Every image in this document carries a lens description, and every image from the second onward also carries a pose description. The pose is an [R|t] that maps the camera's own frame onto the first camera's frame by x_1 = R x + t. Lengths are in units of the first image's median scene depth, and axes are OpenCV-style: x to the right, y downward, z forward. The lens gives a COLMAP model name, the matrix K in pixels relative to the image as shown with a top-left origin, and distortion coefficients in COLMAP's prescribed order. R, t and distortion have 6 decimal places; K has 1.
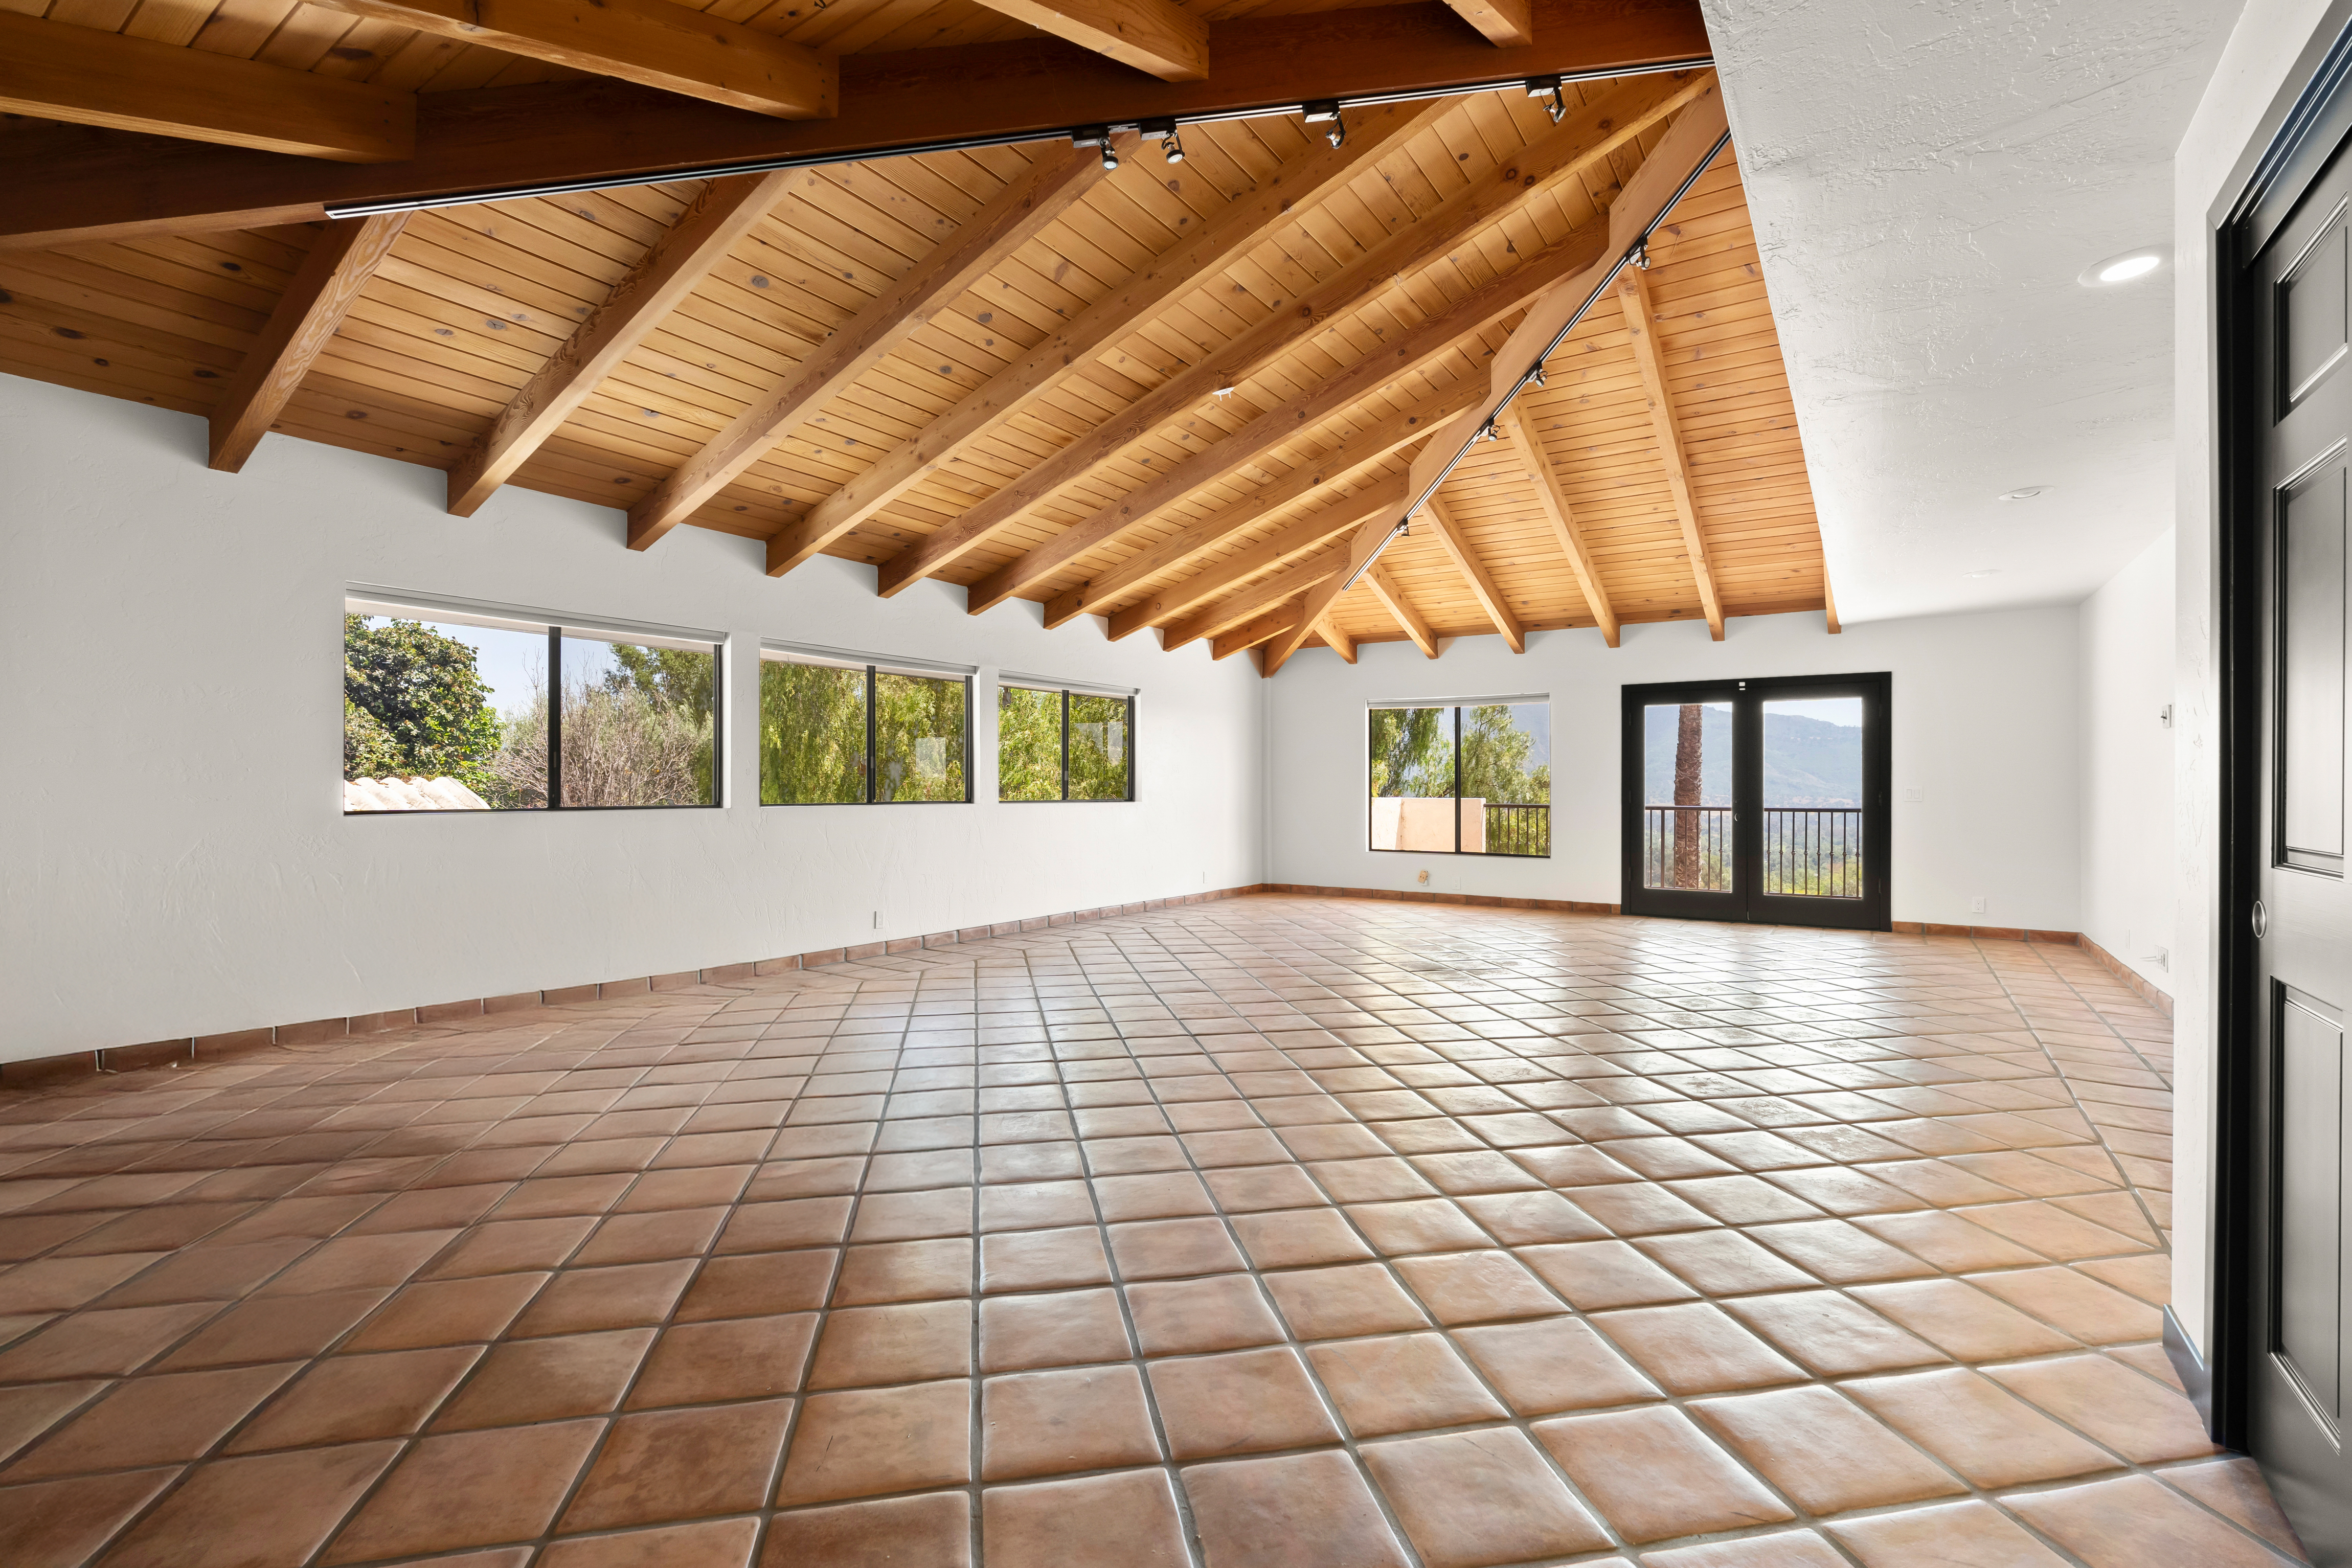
lens RADIAL K [[1047.2, 0, 1176.4], [0, 1047.2, 787.6], [0, 0, 1]] dist [0.000944, 0.000798]
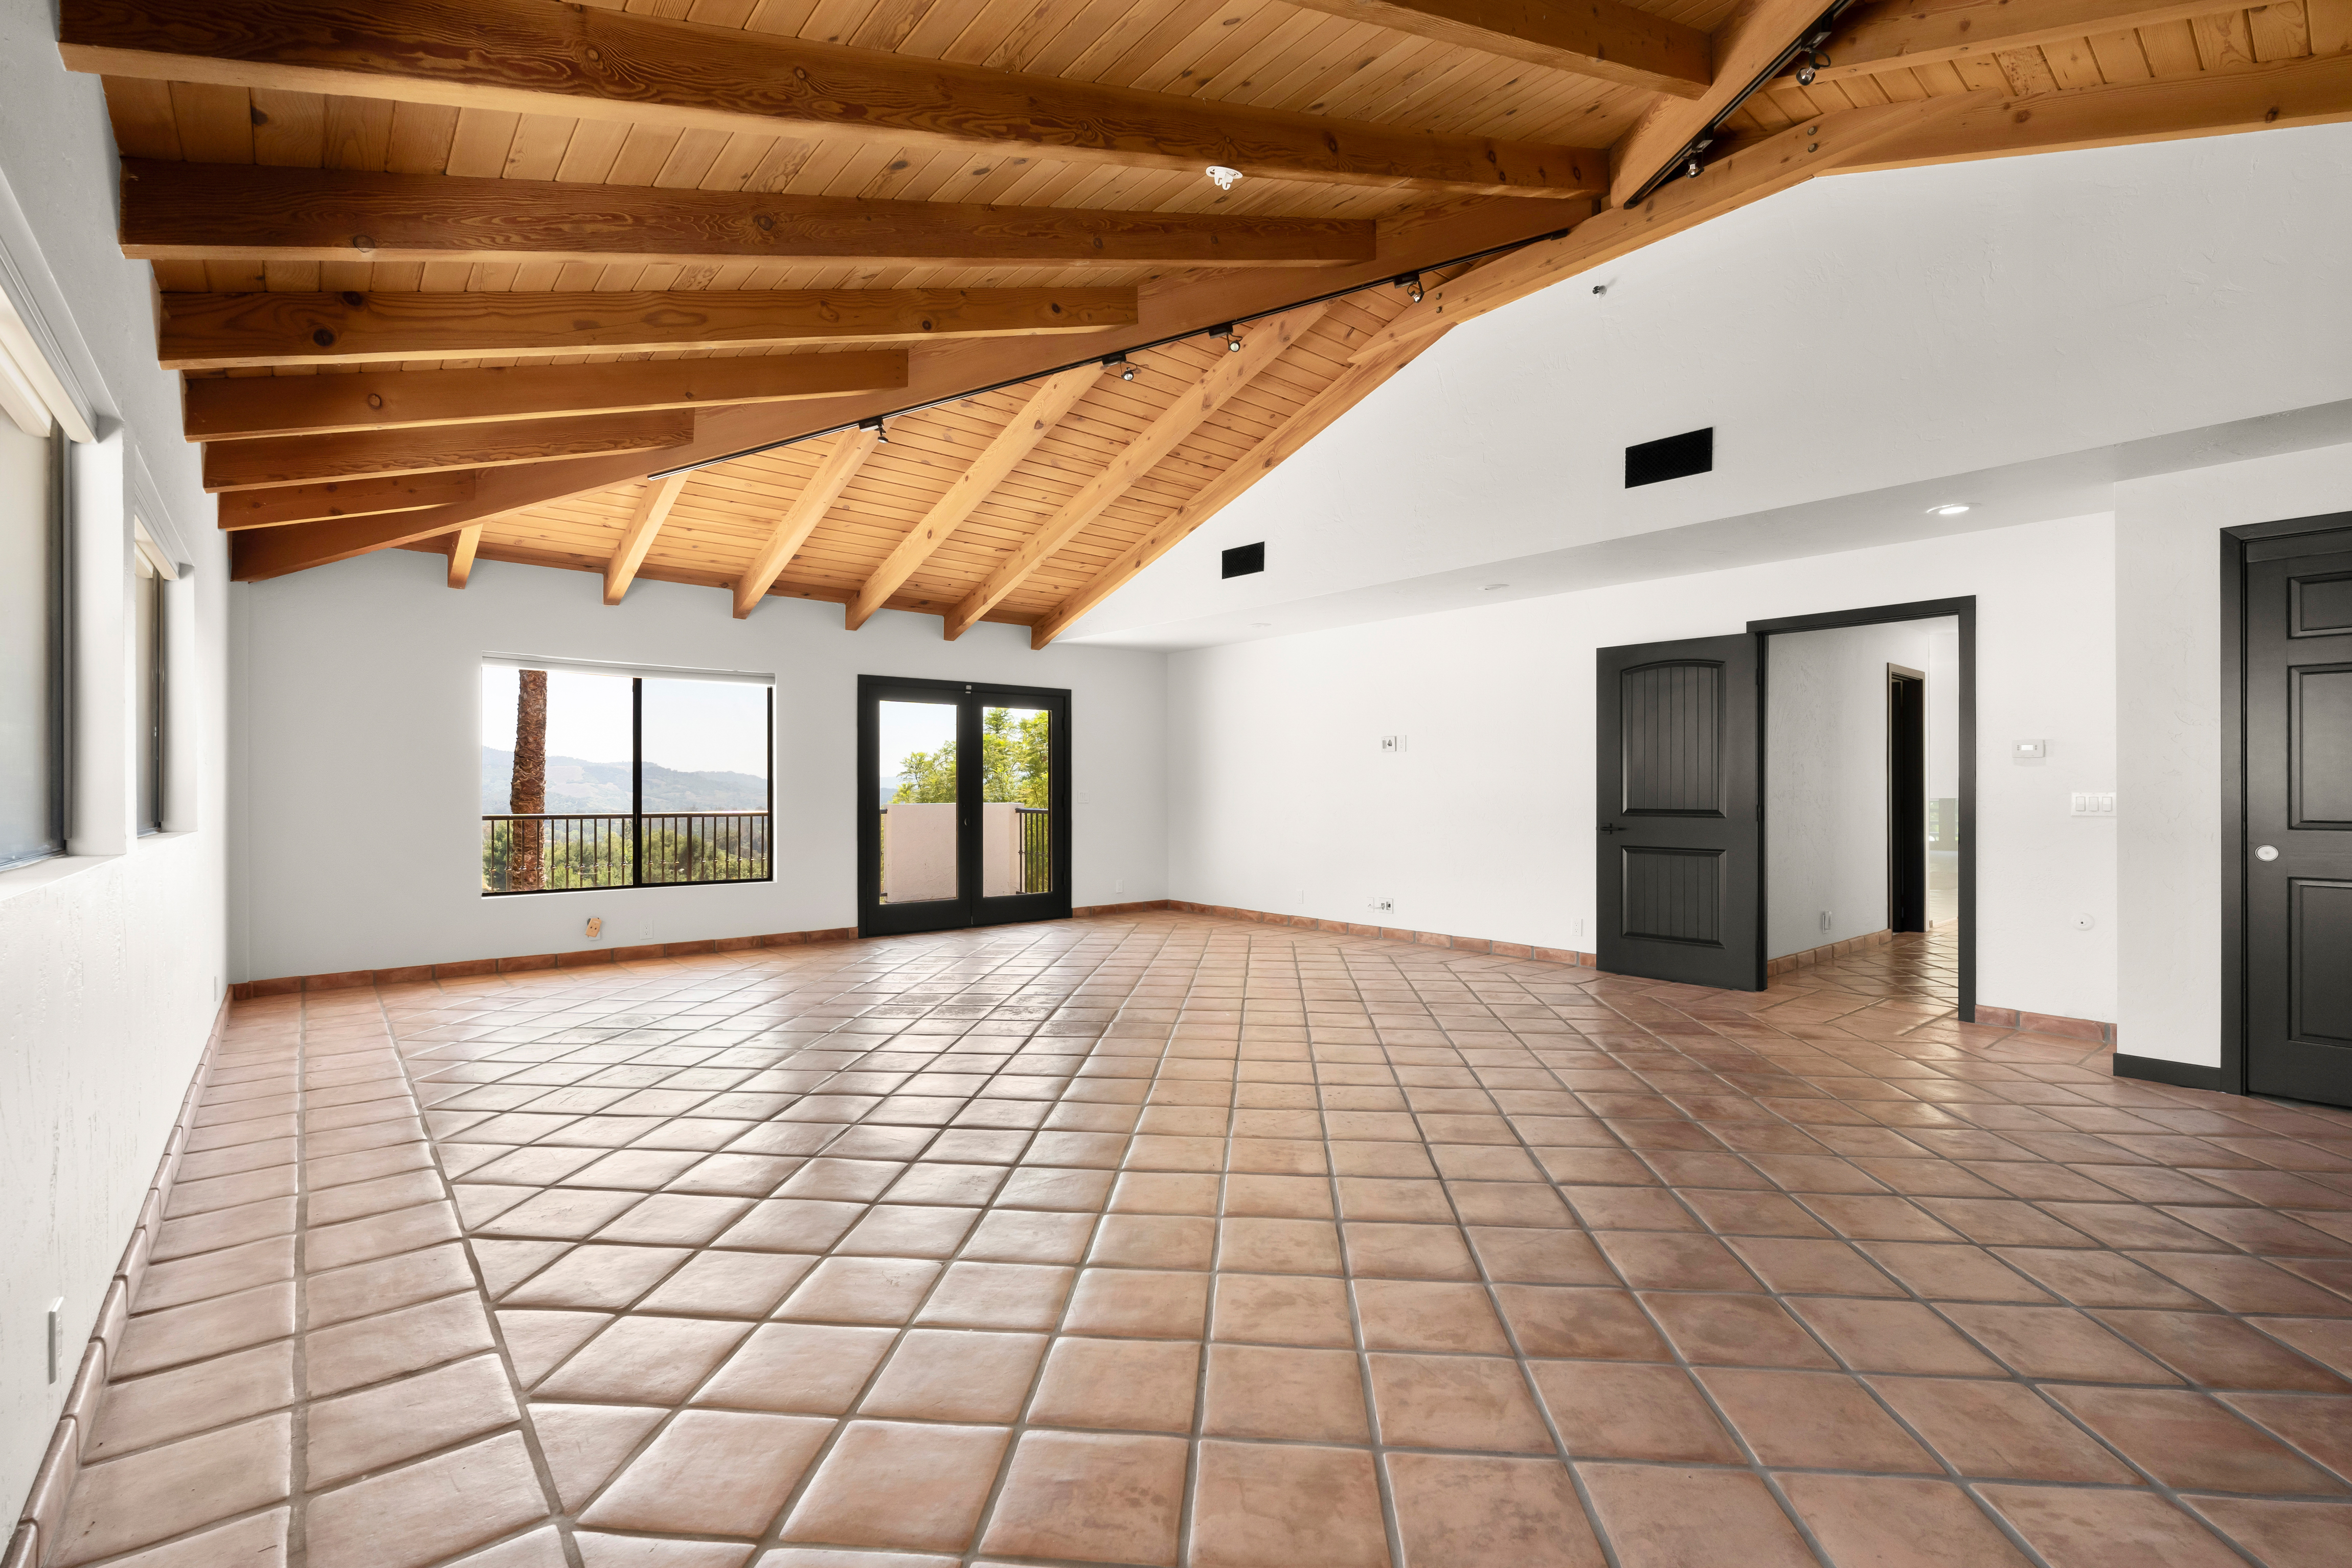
lens RADIAL K [[1047.2, 0, 1176.4], [0, 1047.2, 787.6], [0, 0, 1]] dist [0.000944, 0.000798]
pose [[0.283630, -0.002028, 0.958932, -0.334711], [0.002588, 0.999996, 0.001350, -0.004455], [-0.958930, 0.002098, 0.283634, 0.503812]]
